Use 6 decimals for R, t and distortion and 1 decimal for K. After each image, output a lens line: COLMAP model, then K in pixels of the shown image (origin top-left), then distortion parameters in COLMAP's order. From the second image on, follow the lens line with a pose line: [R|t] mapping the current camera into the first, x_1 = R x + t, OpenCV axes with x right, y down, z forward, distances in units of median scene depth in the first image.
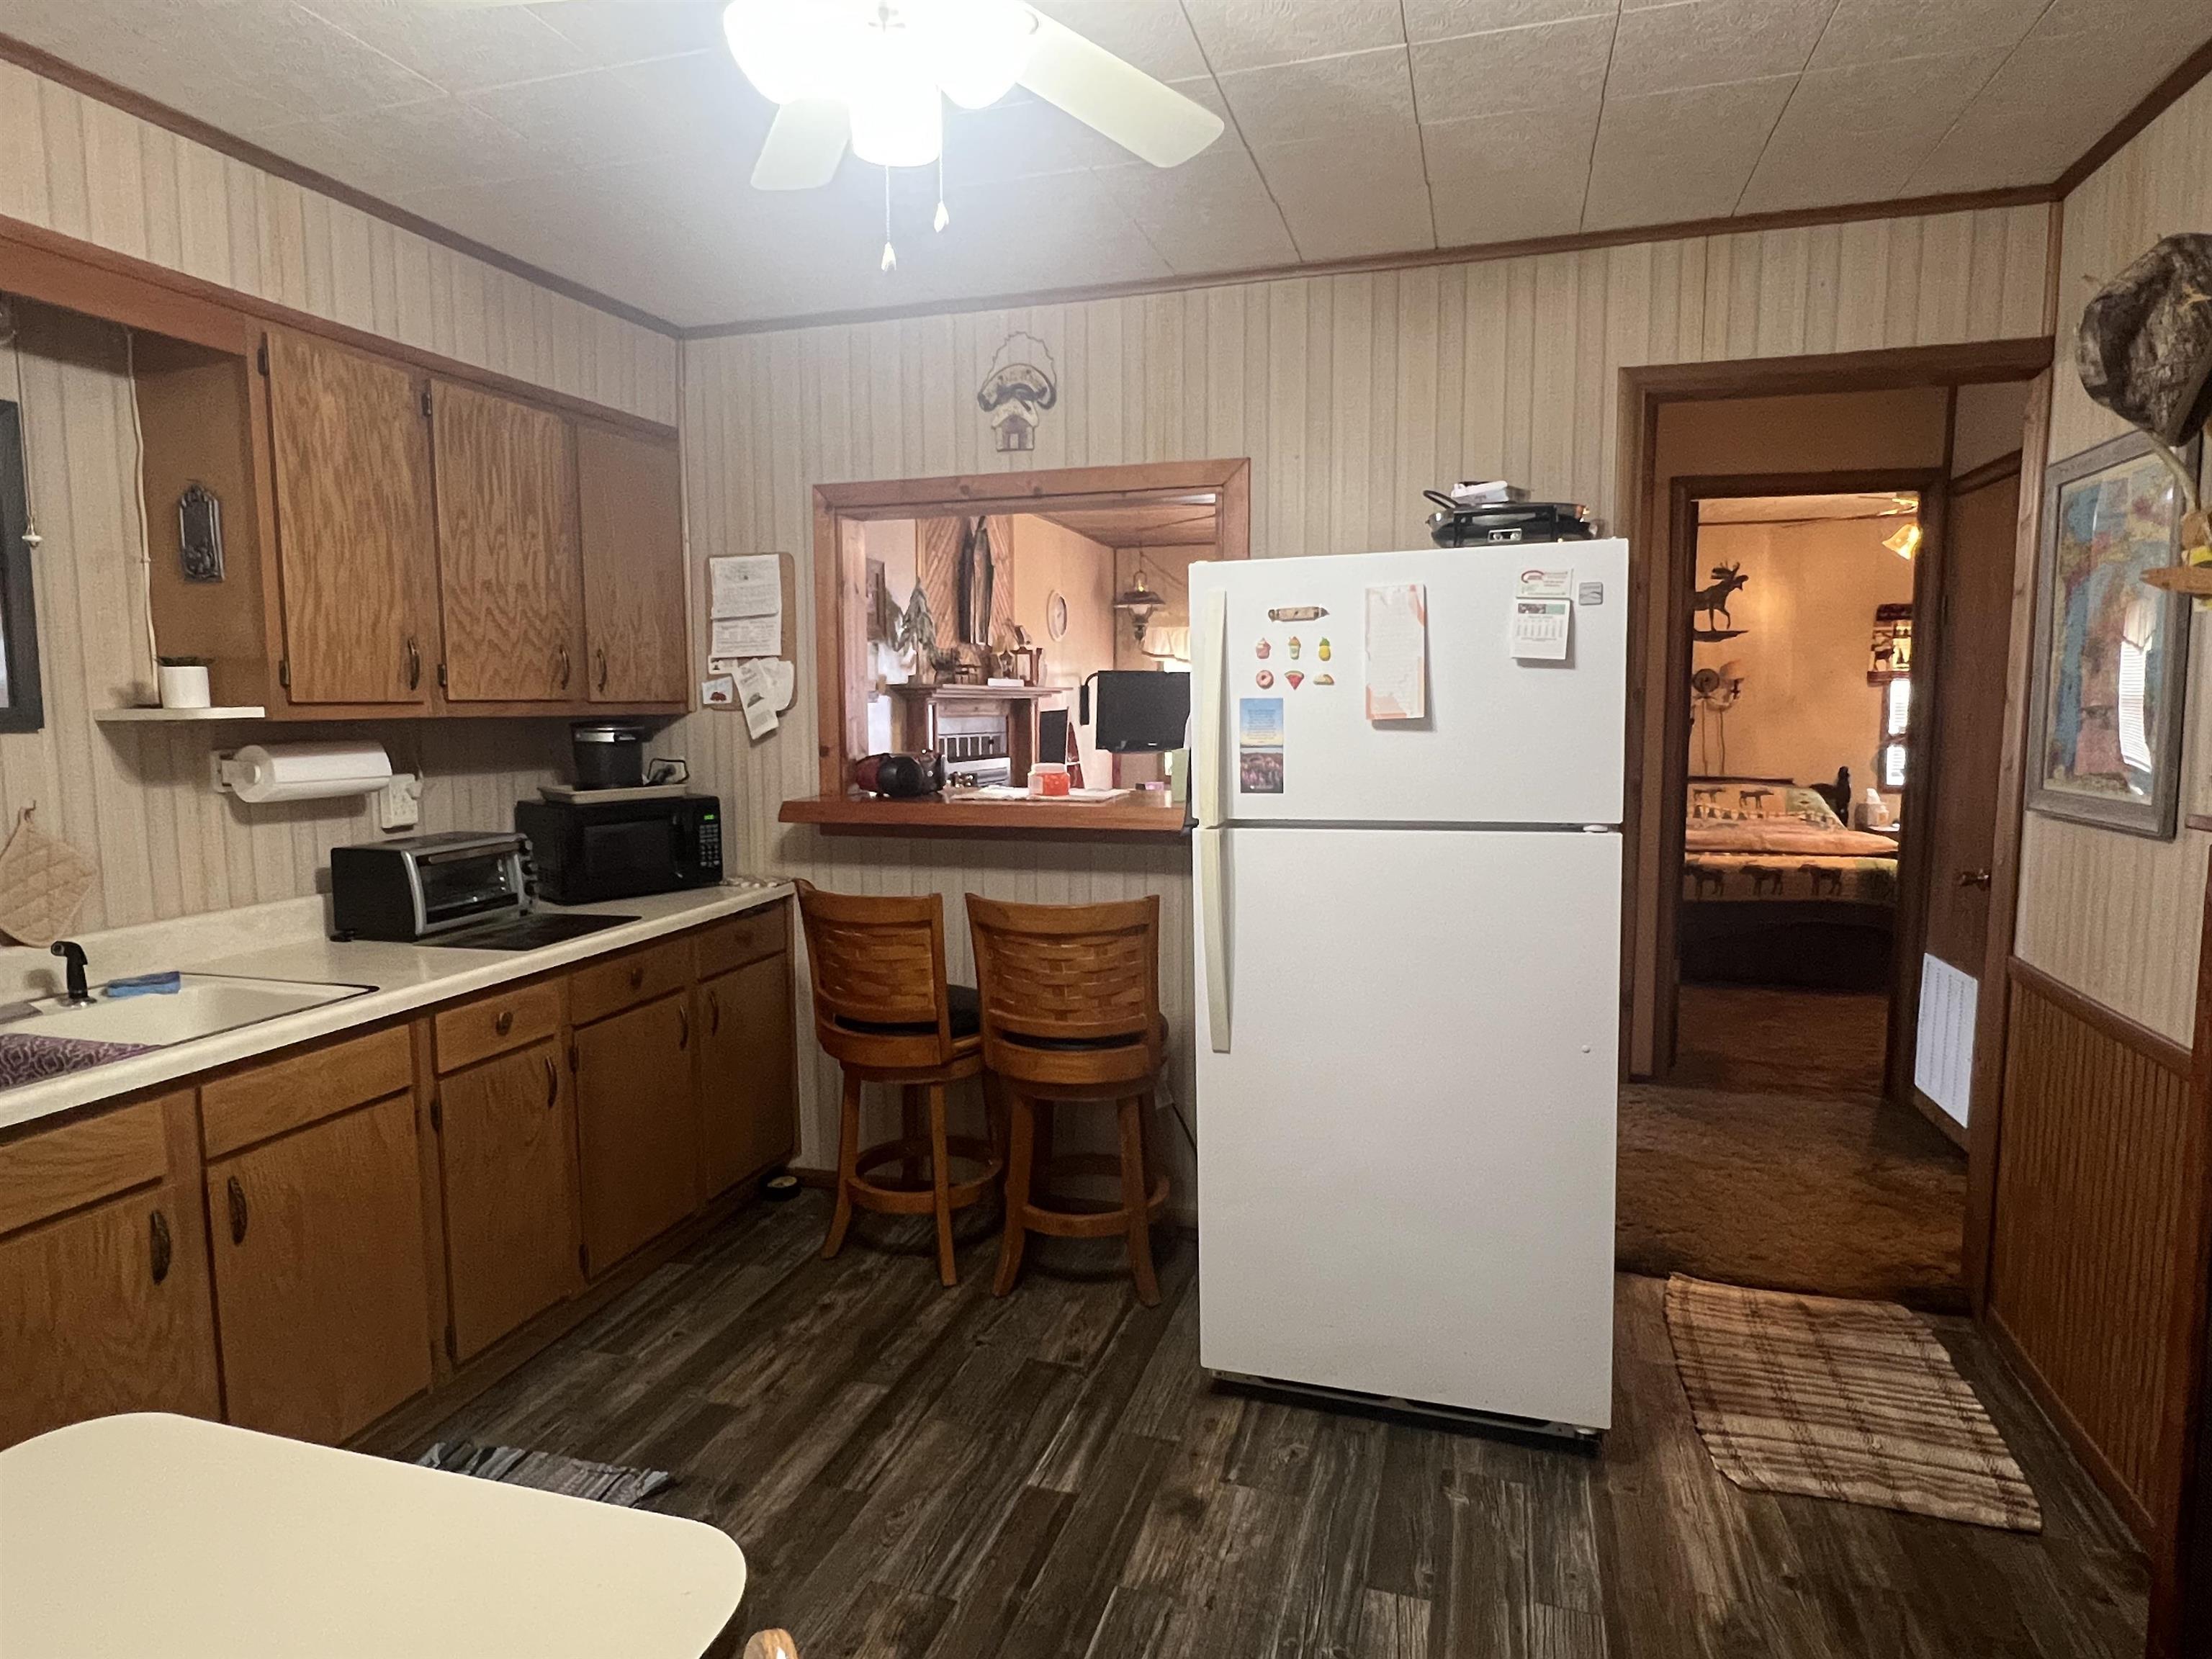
lens RADIAL K [[1260.7, 0, 1094.5], [0, 1260.7, 820.9], [0, 0, 1]] dist [-0.005479, 0.000516]
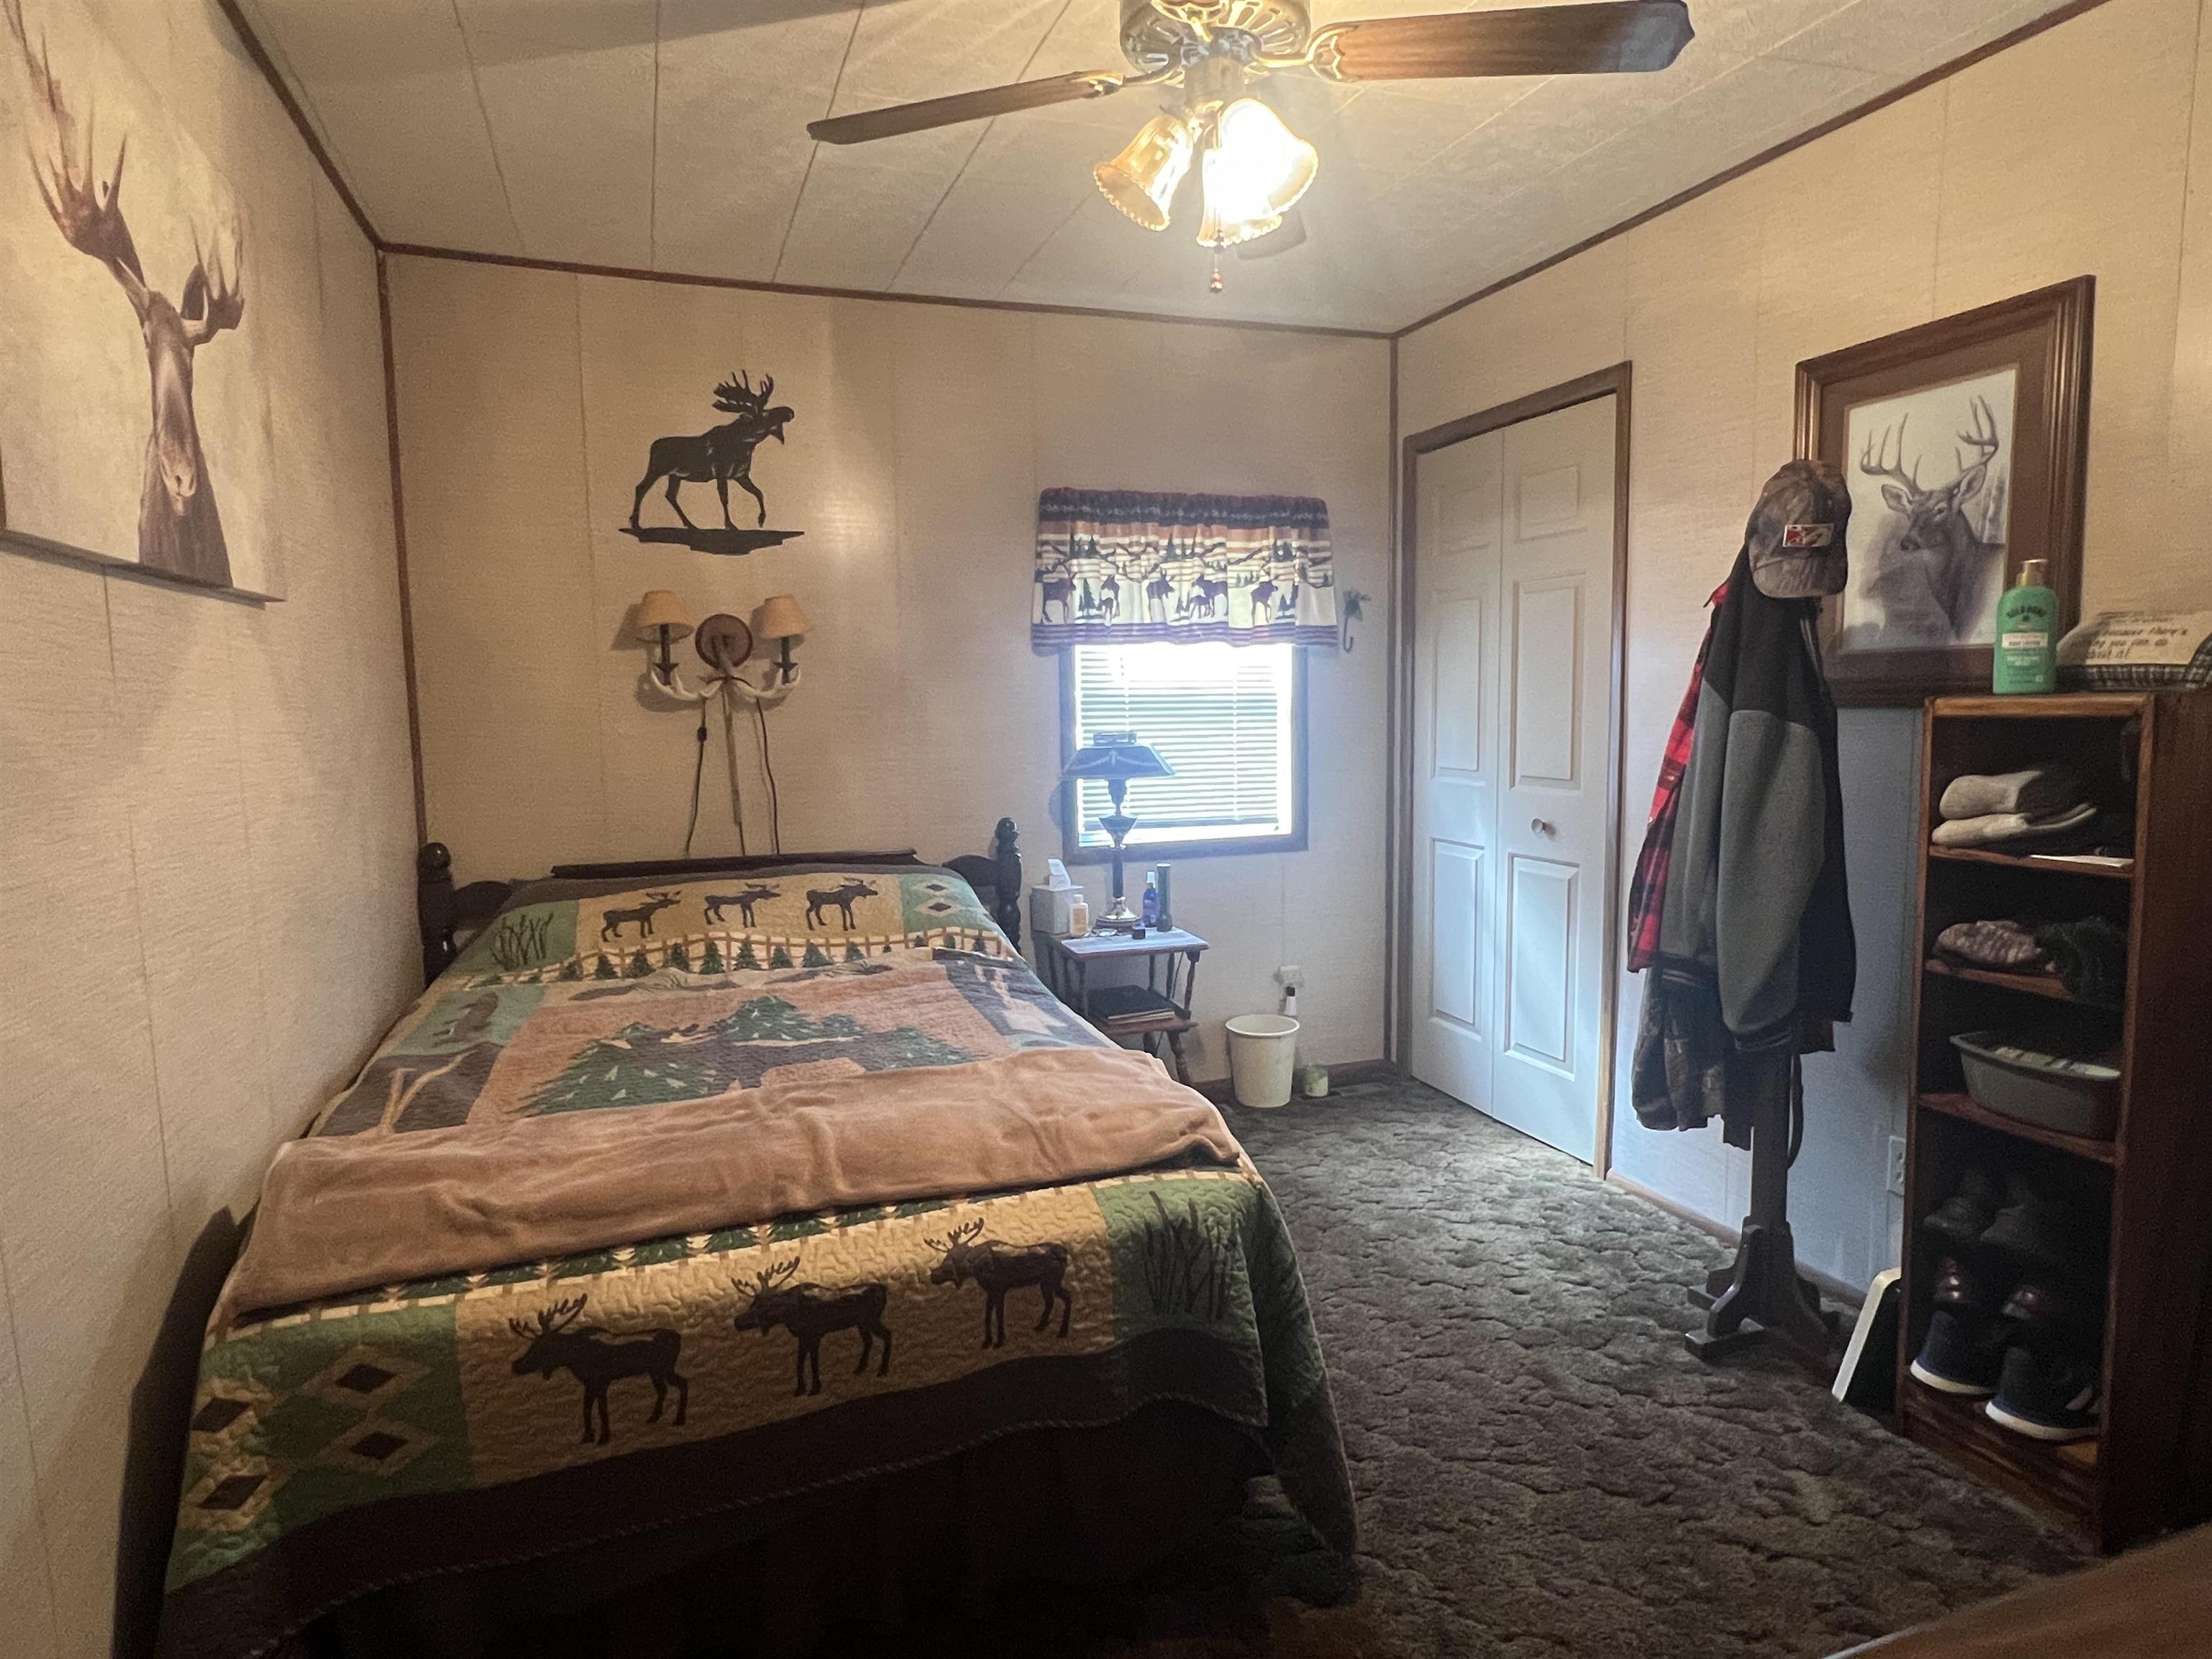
lens RADIAL K [[1260.7, 0, 1094.5], [0, 1260.7, 820.9], [0, 0, 1]] dist [-0.005479, 0.000516]
pose [[0.803360, -0.070760, 0.591274, 0.338029], [0.071507, 0.997193, 0.022182, -0.051167], [-0.591185, 0.024460, 0.806165, 0.591547]]
